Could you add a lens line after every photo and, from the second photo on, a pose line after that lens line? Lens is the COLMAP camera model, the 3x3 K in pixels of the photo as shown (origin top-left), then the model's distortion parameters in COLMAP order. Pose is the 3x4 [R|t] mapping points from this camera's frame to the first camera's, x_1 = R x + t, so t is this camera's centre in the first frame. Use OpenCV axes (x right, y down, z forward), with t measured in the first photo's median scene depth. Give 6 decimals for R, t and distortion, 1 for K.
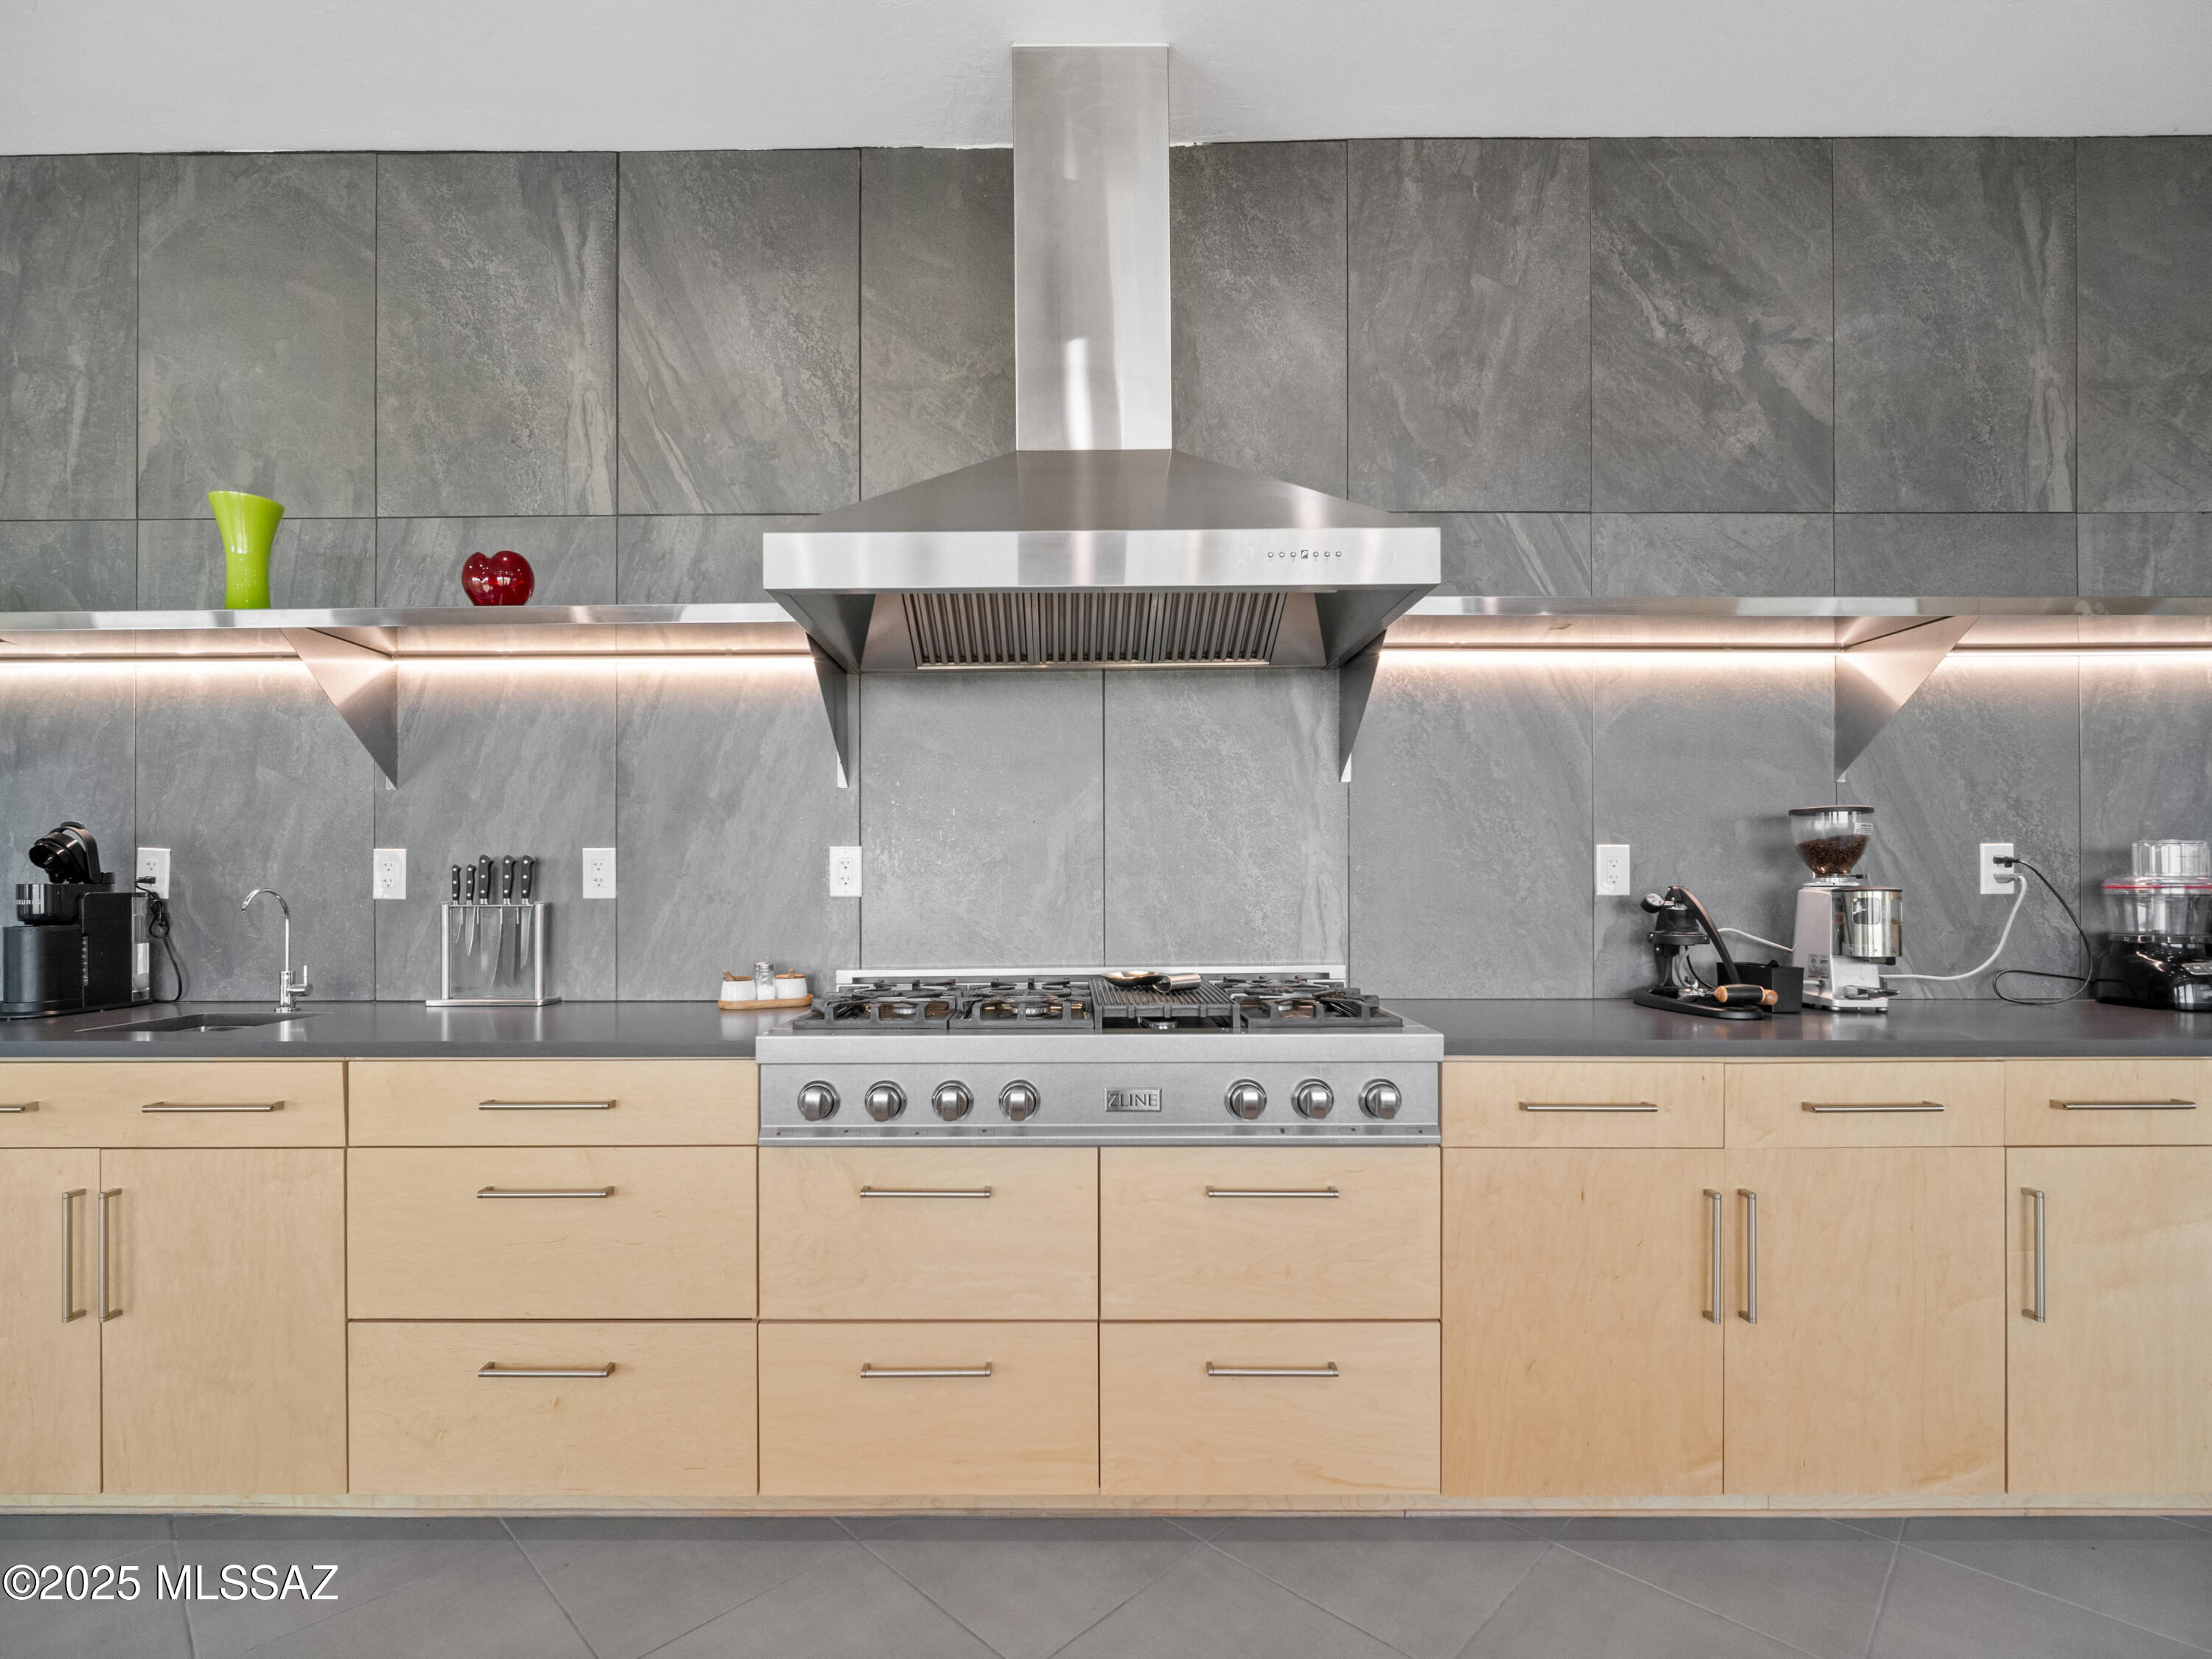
lens RADIAL K [[1043.6, 0, 1063.6], [0, 1043.6, 879.7], [0, 0, 1]] dist [-0.003371, -0.000762]
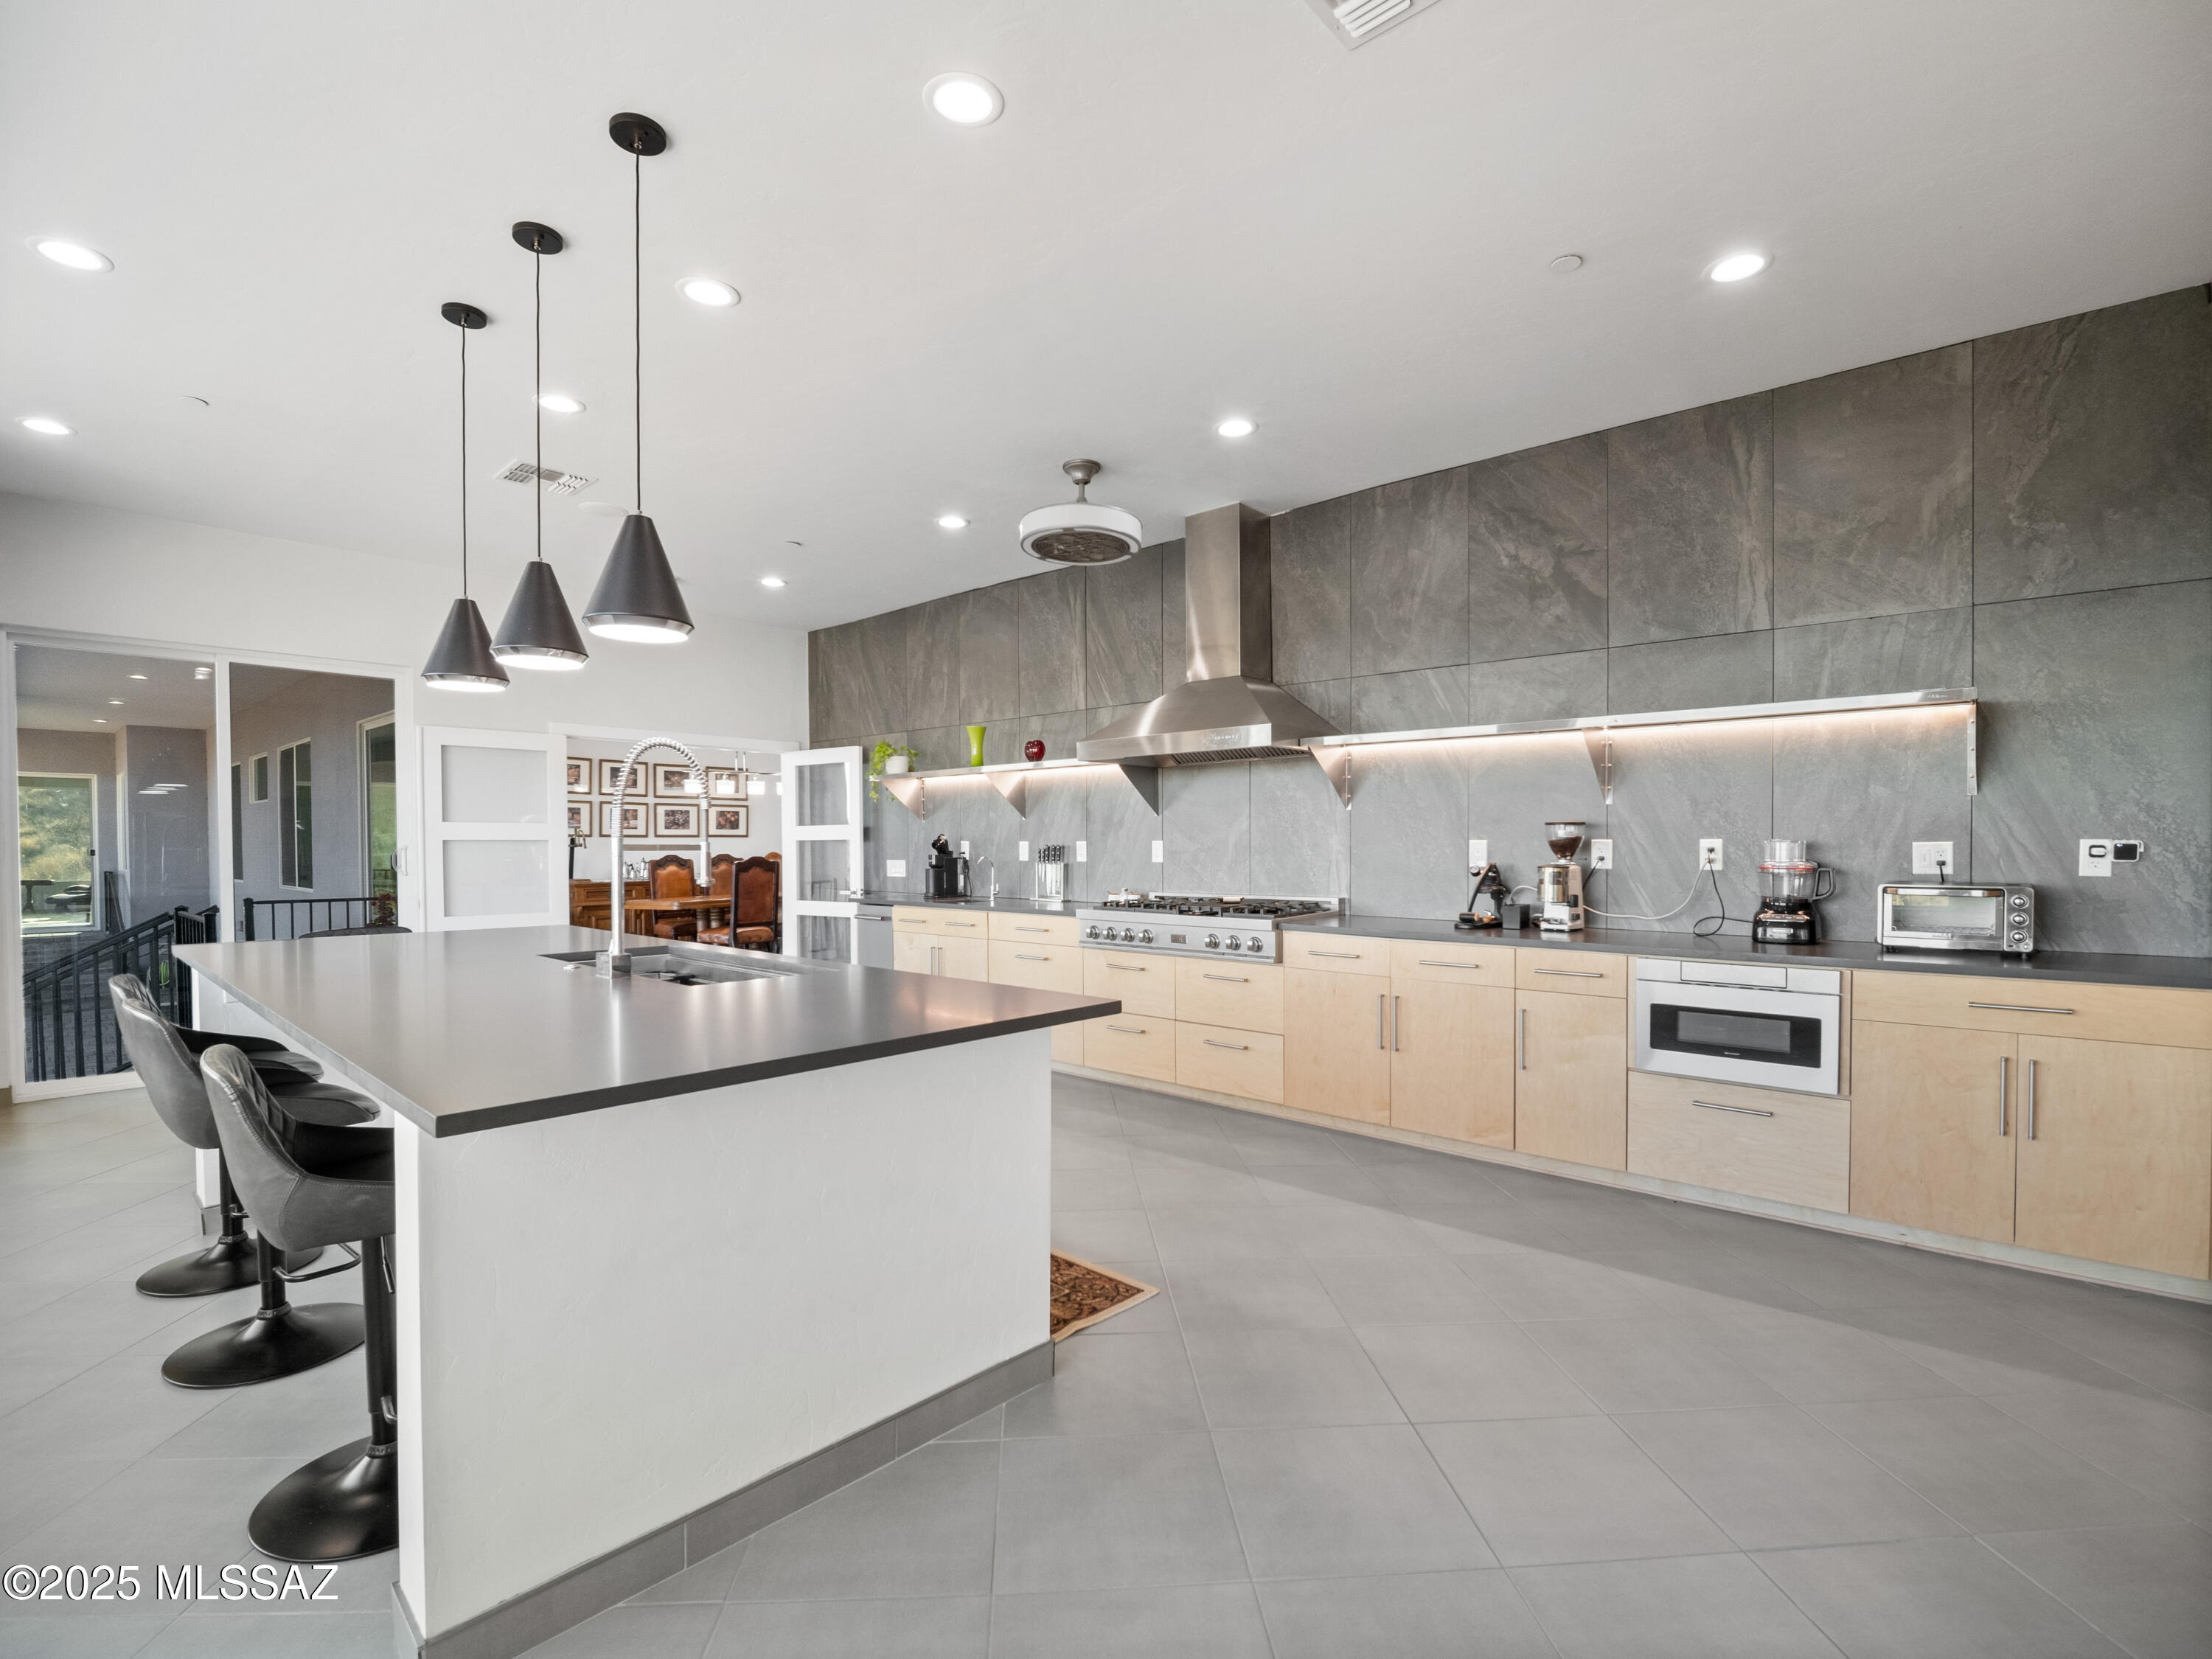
lens RADIAL K [[1043.6, 0, 1023.0], [0, 1043.6, 857.6], [0, 0, 1]] dist [-0.003371, -0.000762]
pose [[0.707028, 0.010451, -0.707108, 1.275931], [0.007512, 0.999723, 0.022287, -0.050140], [0.707146, -0.021069, 0.706754, -0.915523]]
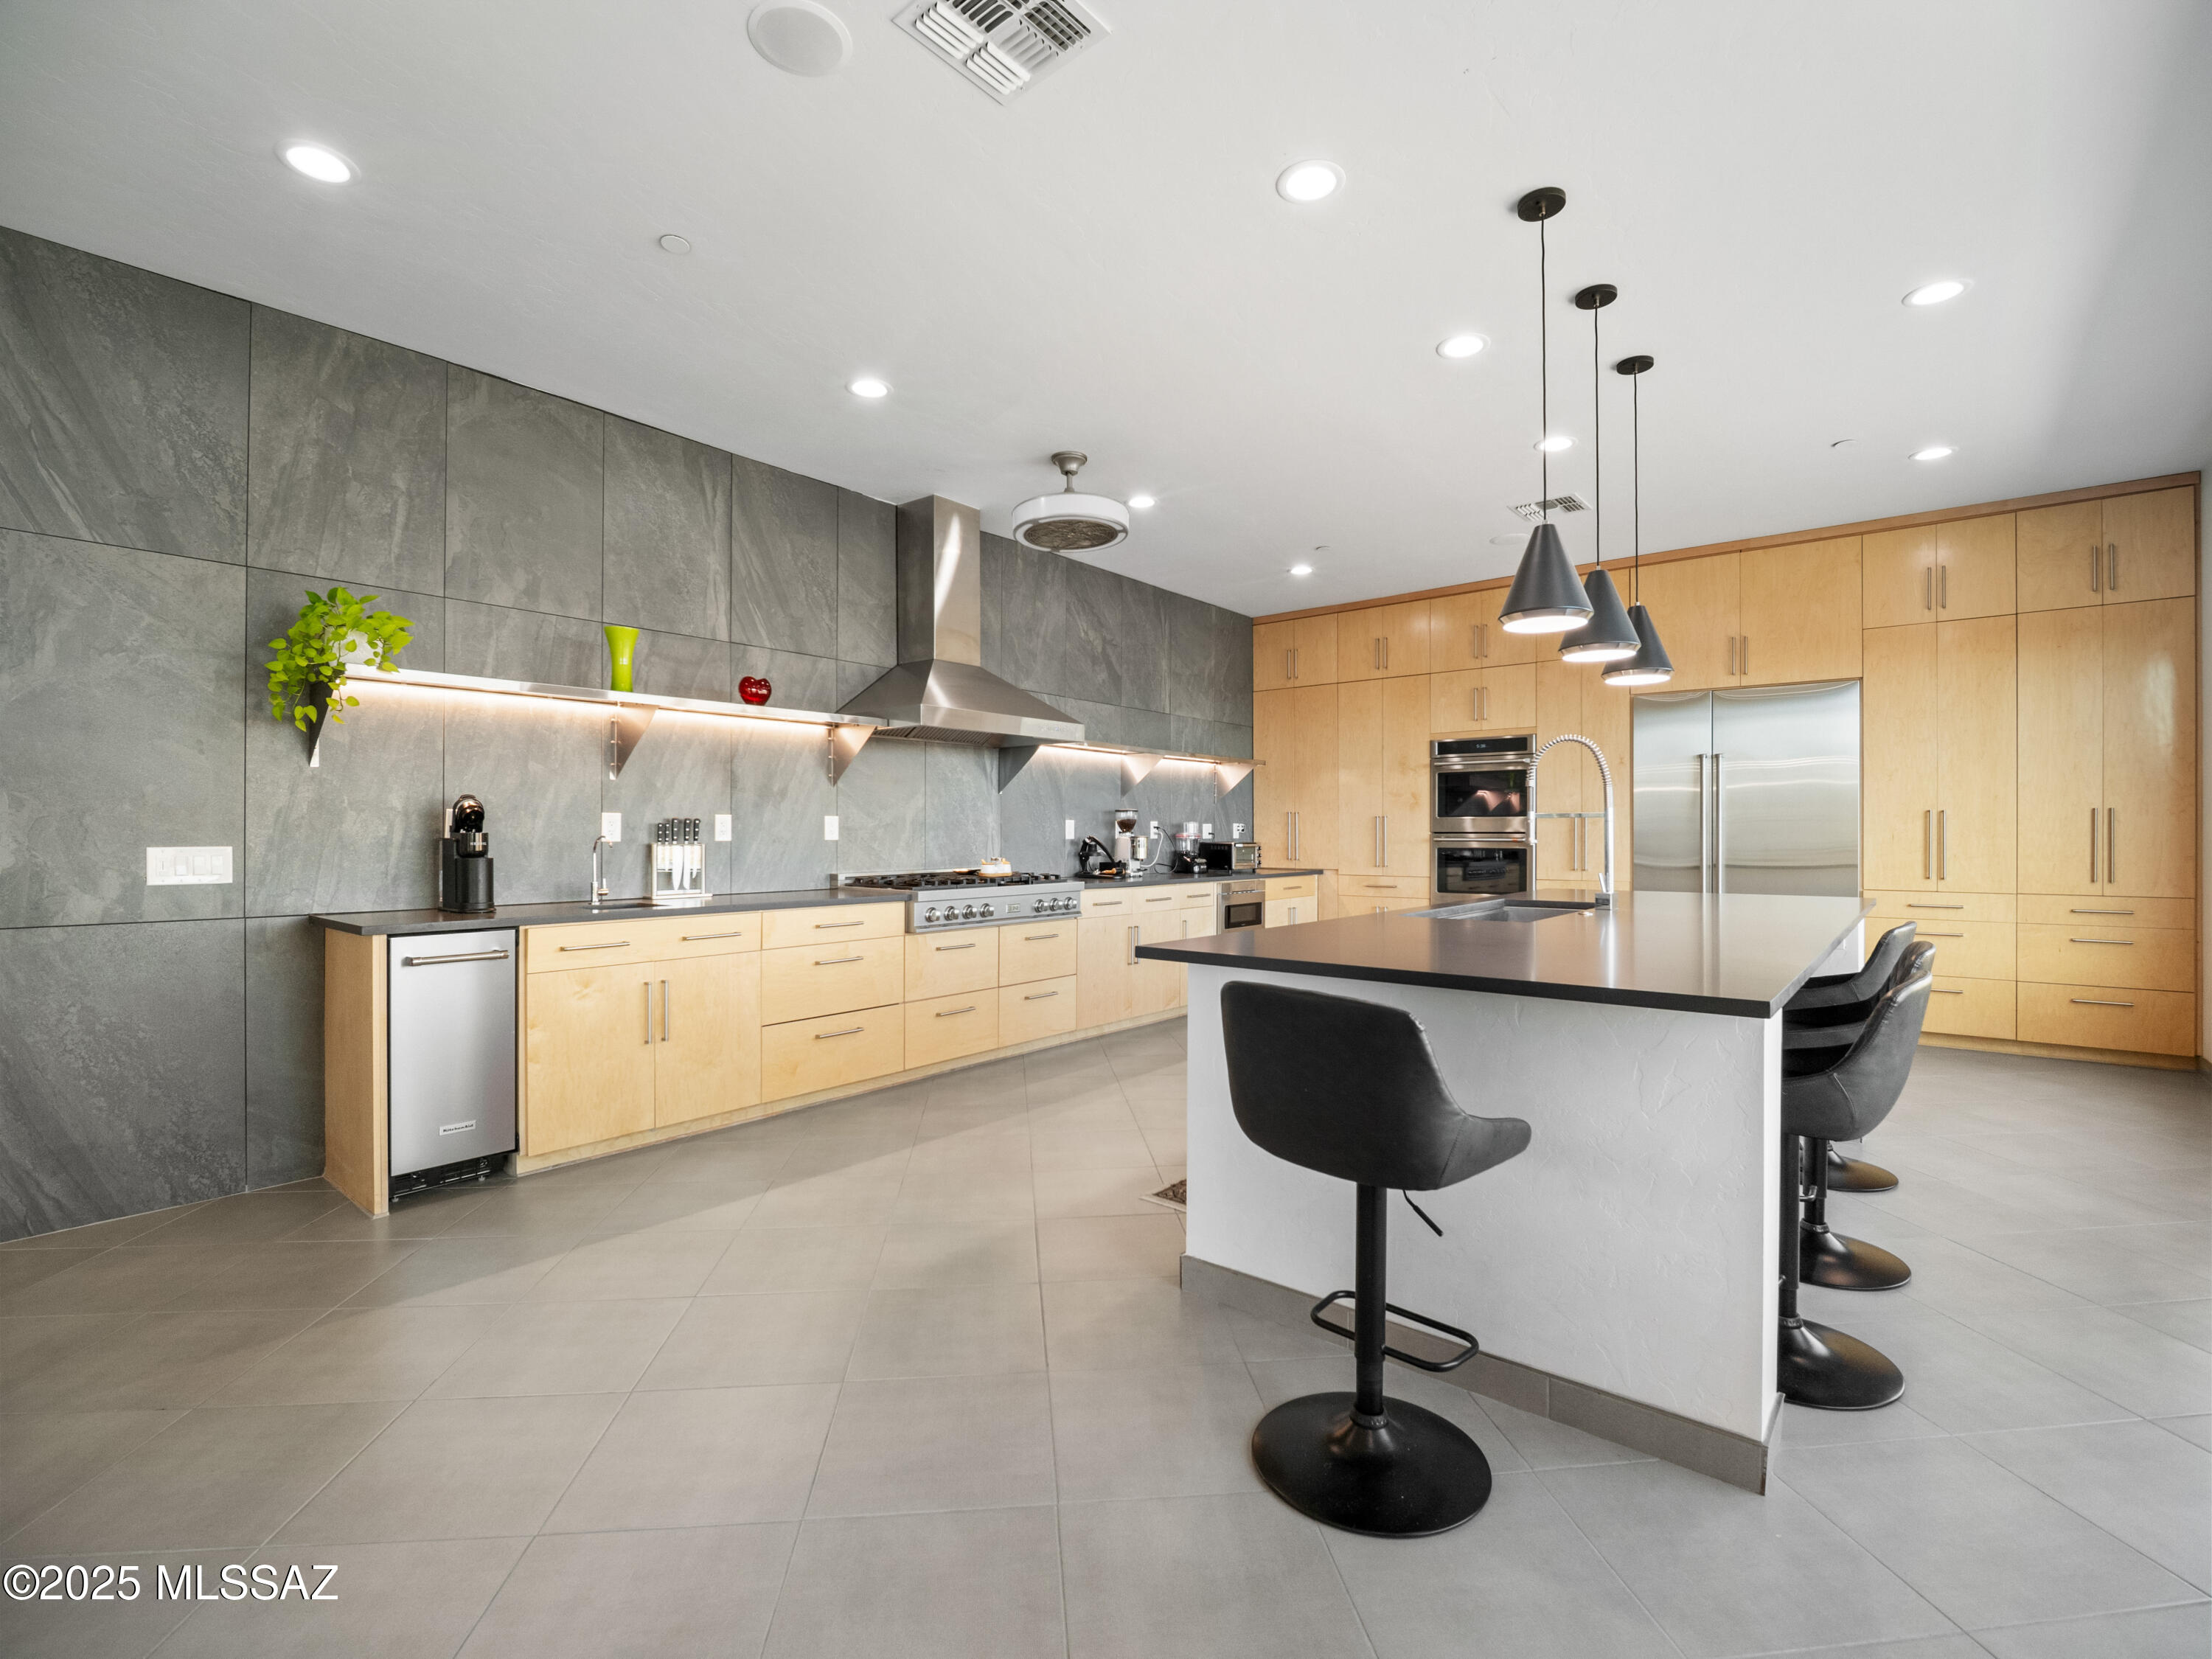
lens RADIAL K [[1043.6, 0, 1103.8], [0, 1043.6, 832.5], [0, 0, 1]] dist [-0.003371, -0.000762]
pose [[0.624931, 0.004127, 0.780669, -1.539101], [-0.011604, 0.999925, 0.004003, -0.013684], [-0.780594, -0.011560, 0.624932, -0.770316]]
